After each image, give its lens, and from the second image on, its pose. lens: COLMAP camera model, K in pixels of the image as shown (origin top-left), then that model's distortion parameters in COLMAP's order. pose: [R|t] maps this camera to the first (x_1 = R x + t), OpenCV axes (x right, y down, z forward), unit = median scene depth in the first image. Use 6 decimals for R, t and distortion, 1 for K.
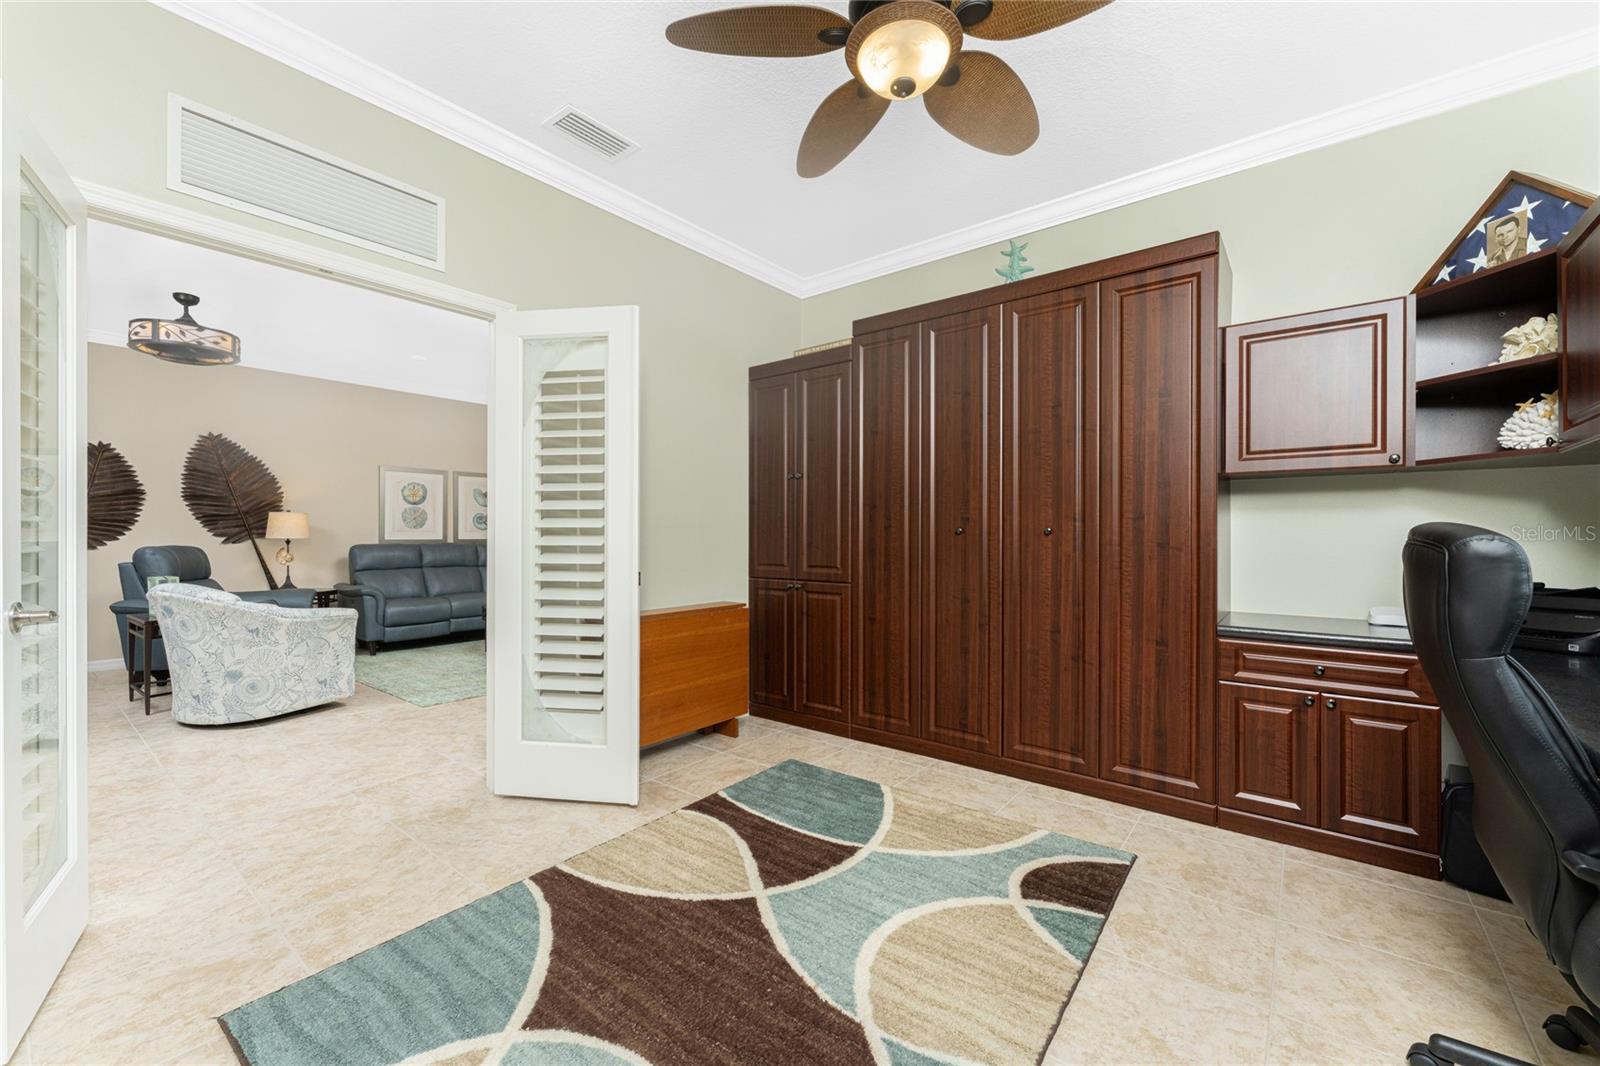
lens RADIAL K [[641.7, 0, 797.6], [0, 641.7, 532.5], [0, 0, 1]] dist [0.000903, 0.000067]
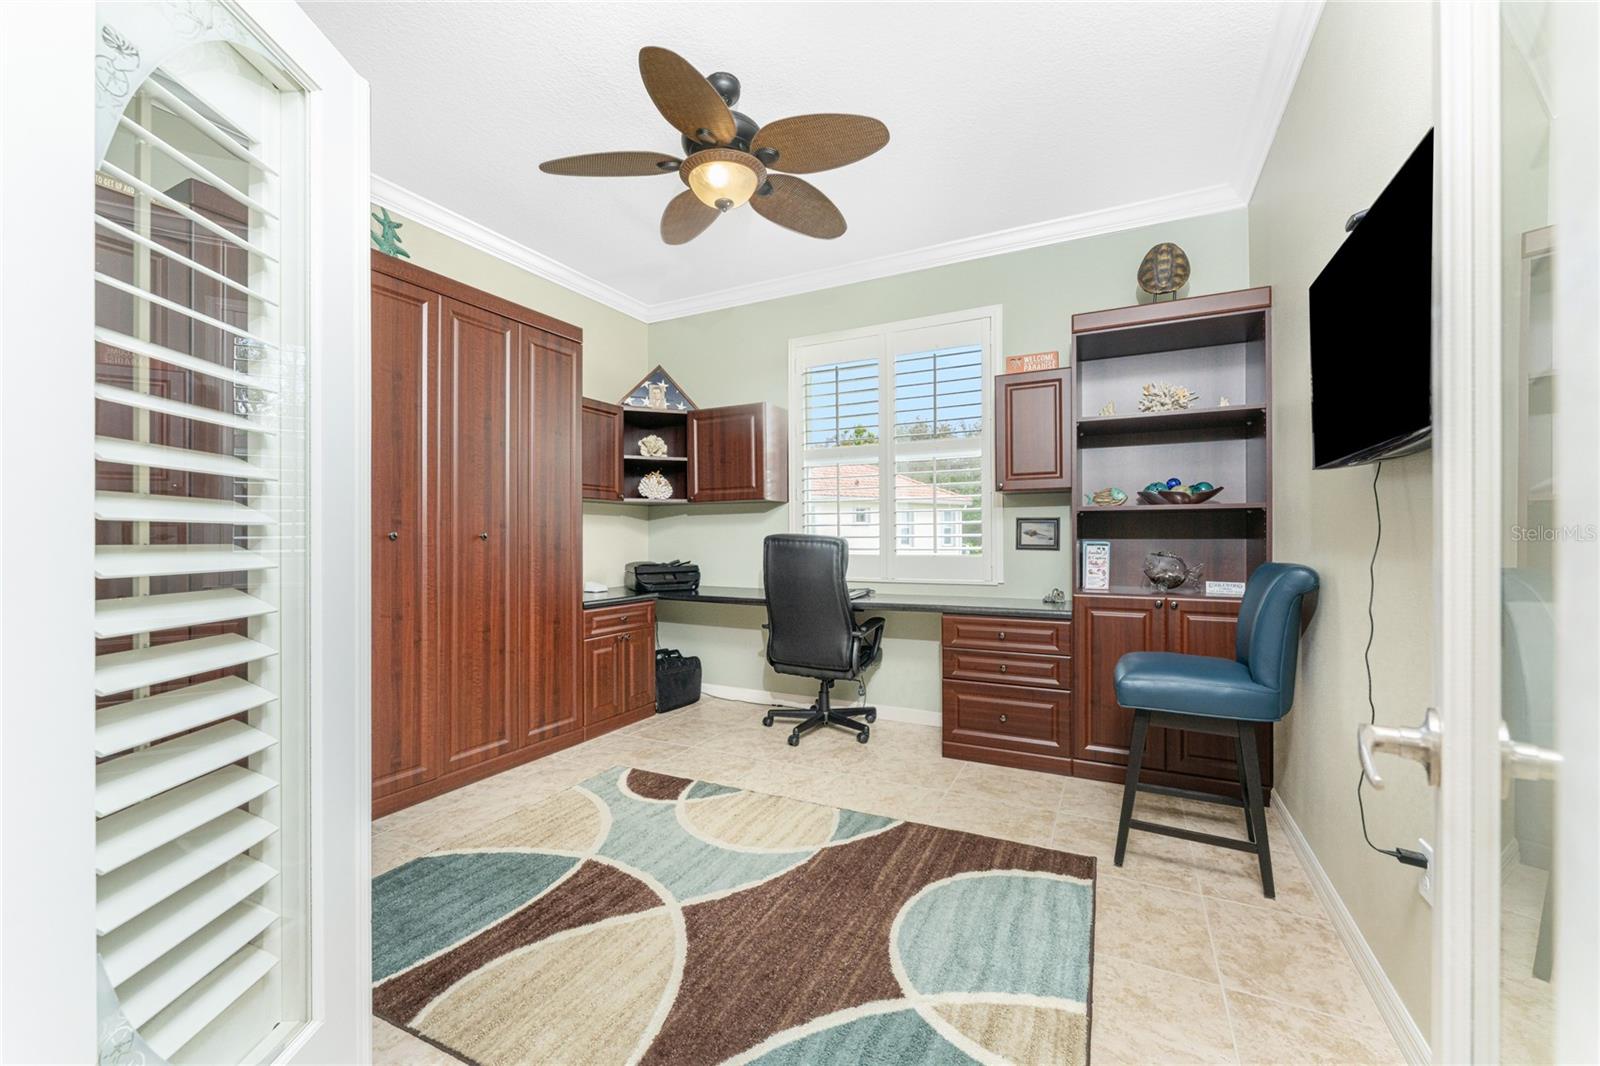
lens RADIAL K [[641.7, 0, 797.6], [0, 641.7, 532.5], [0, 0, 1]] dist [0.000903, 0.000067]
pose [[-0.205213, 0.009246, 0.978674, -0.890022], [0.000710, 0.999957, -0.009298, 0.002487], [-0.978717, -0.001213, -0.205211, 0.855544]]
